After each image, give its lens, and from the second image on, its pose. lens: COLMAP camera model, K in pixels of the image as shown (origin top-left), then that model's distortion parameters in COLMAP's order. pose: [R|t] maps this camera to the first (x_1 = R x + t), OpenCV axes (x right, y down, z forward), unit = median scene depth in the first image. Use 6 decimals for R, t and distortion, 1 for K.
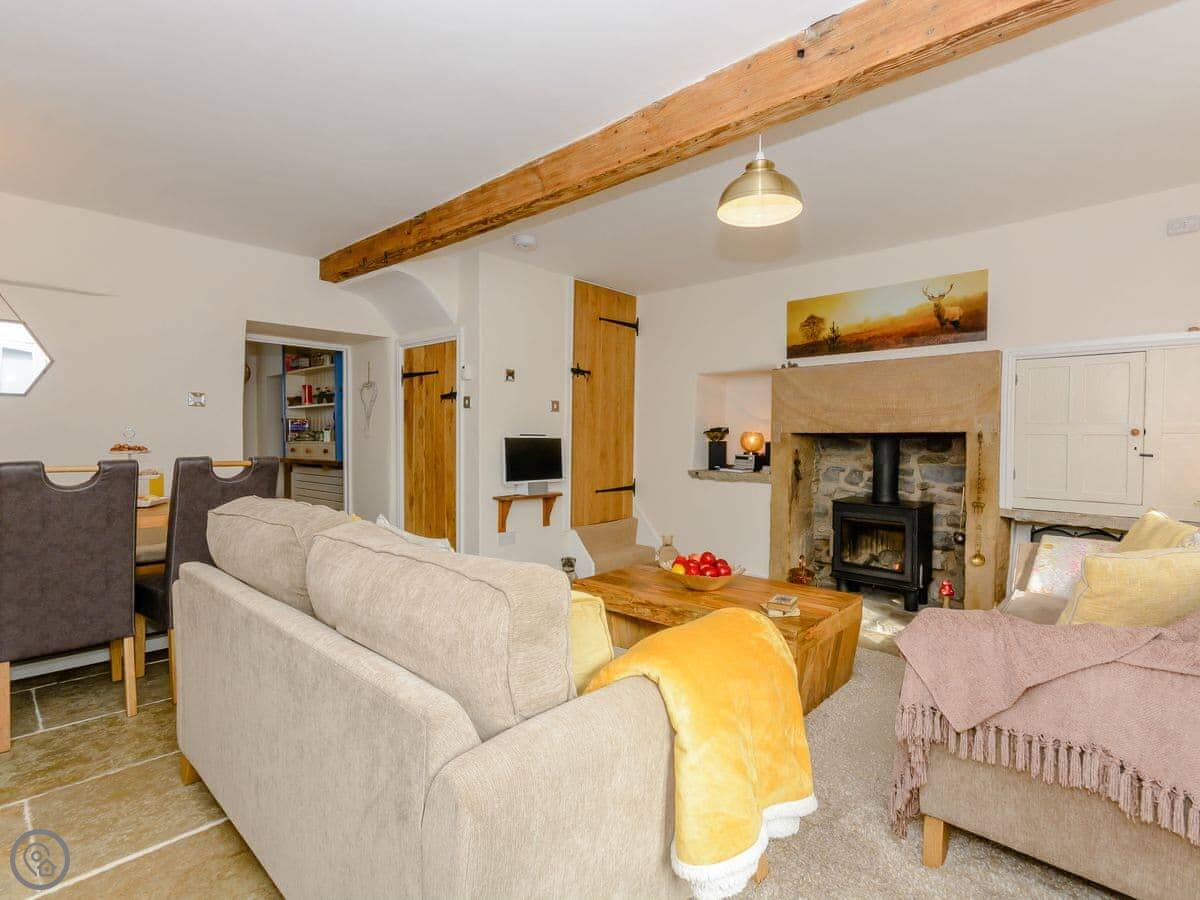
lens RADIAL K [[601.3, 0, 613.3], [0, 601.3, 448.8], [0, 0, 1]] dist [0.001623, 0.000510]
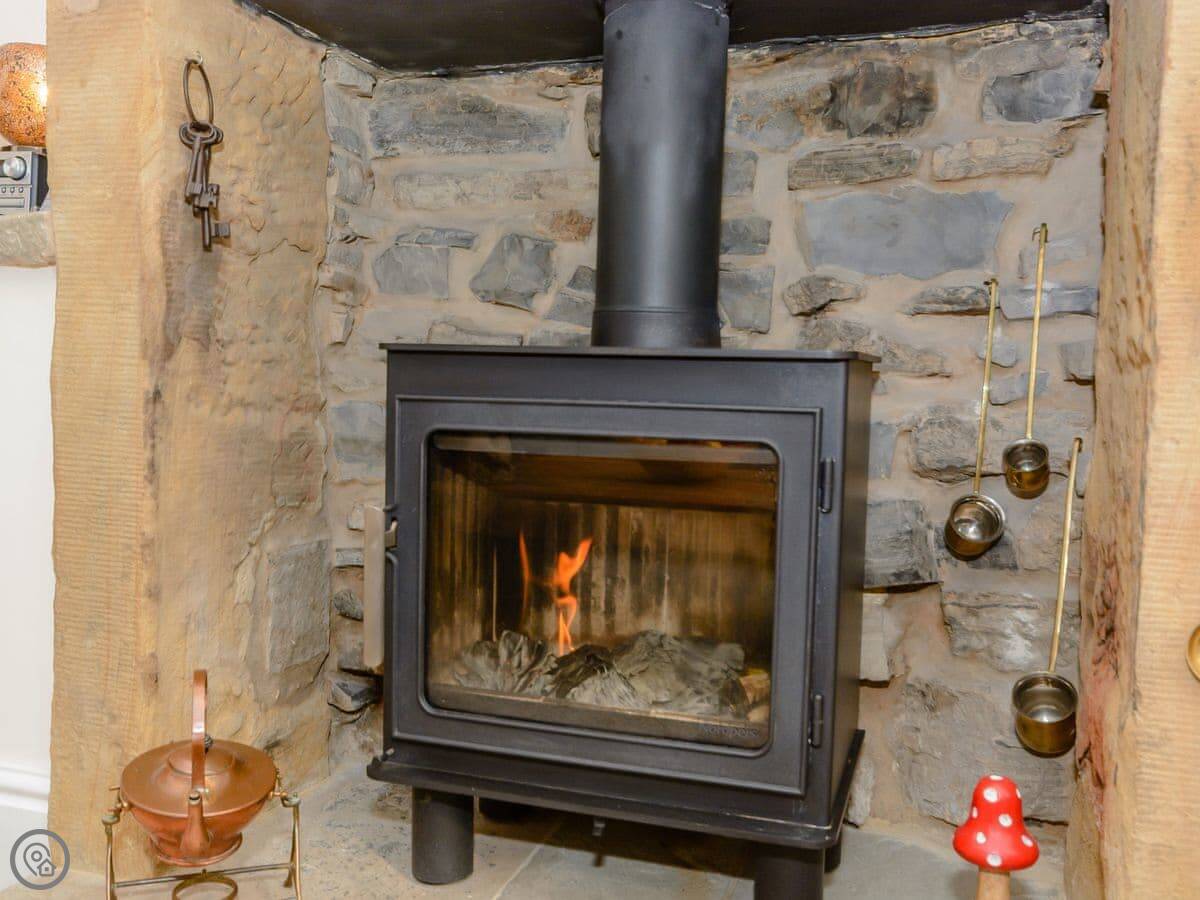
lens RADIAL K [[1074.2, 0, 600.0], [0, 1074.2, 450.0], [0, 0, 1]] dist [-0.001679, 0.002074]
pose [[0.907289, -0.005108, 0.420476, 0.279728], [-0.012238, 0.999182, 0.038545, 0.100170], [-0.420329, -0.040117, 0.906485, 0.667899]]
